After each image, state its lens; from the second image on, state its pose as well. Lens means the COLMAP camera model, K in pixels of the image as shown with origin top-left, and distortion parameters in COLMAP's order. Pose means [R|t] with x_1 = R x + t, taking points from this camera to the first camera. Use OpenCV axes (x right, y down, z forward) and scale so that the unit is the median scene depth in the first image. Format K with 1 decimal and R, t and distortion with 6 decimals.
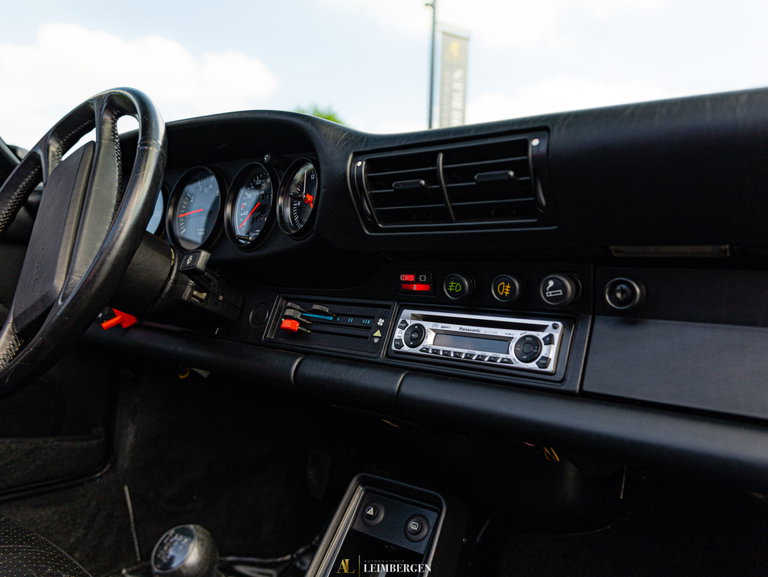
lens RADIAL K [[555.2, 0, 384.0], [0, 555.2, 288.5], [0, 0, 1]] dist [0.004643, 0.003869]
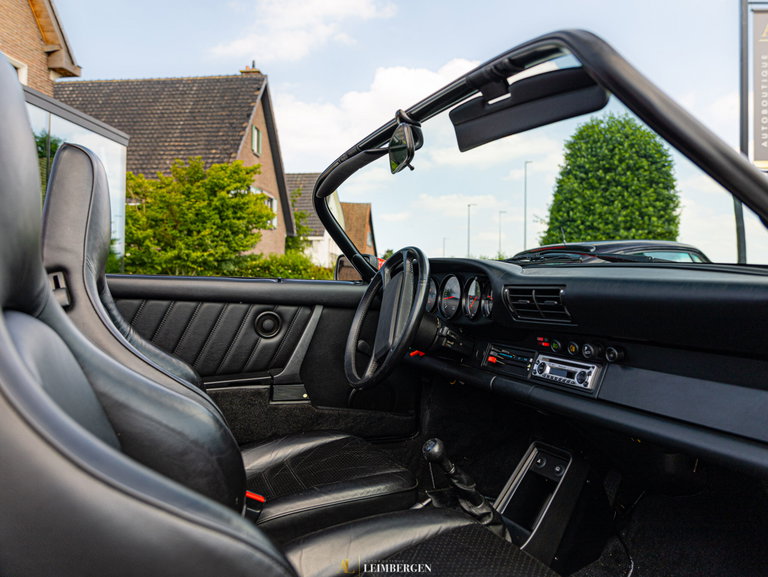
lens RADIAL K [[589.4, 0, 384.0], [0, 589.4, 288.5], [0, 0, 1]] dist [0.000156, 0.005281]
pose [[0.858553, -0.032458, -0.511697, 0.660344], [0.026635, 0.999470, -0.018709, -0.178674], [0.512033, 0.002434, 0.858962, -1.131944]]
